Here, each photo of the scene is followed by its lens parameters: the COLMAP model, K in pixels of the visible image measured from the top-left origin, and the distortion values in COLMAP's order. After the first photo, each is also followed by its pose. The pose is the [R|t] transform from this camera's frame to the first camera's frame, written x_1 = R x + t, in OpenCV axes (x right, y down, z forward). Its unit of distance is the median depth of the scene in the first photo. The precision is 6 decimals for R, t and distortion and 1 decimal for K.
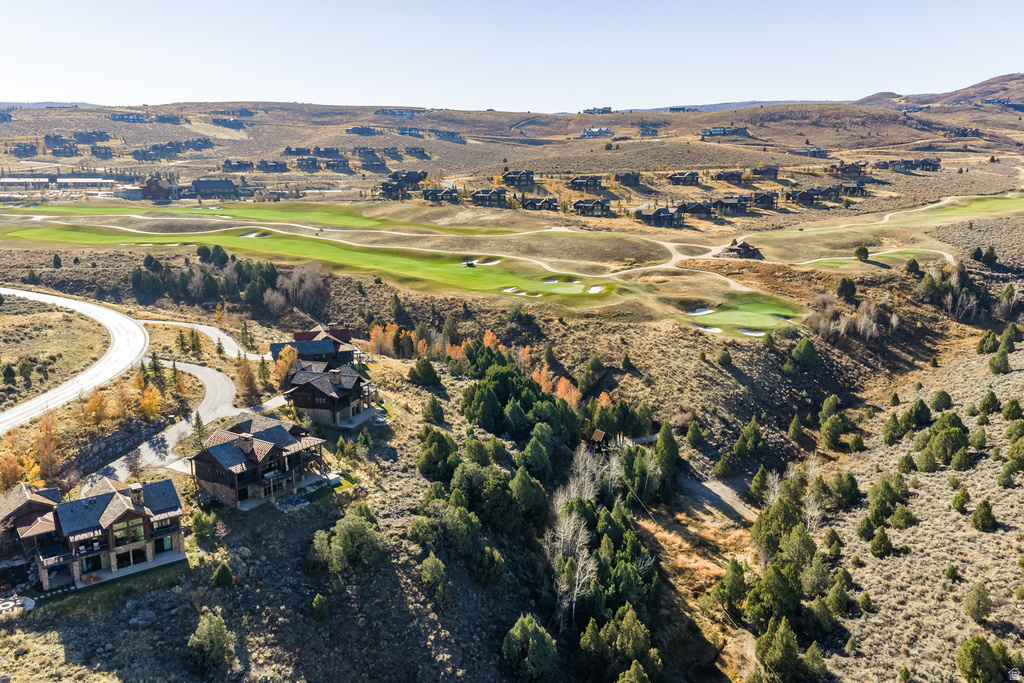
lens RADIAL K [[802.9, 0, 530.4], [0, 802.9, 338.3], [0, 0, 1]] dist [0.107987, -0.044590]
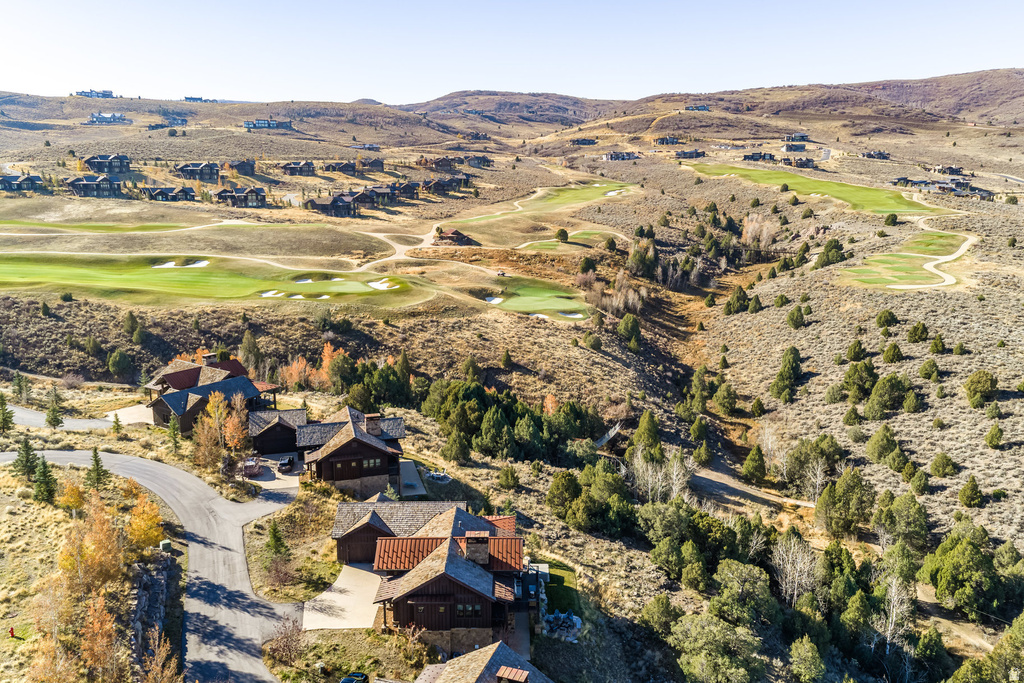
lens RADIAL K [[802.9, 0, 530.4], [0, 802.9, 338.3], [0, 0, 1]] dist [0.107987, -0.044590]
pose [[0.840812, -0.113792, 0.529231, -0.114925], [0.112856, 0.993022, 0.034214, -0.007410], [-0.529432, 0.030959, 0.847787, 0.088687]]
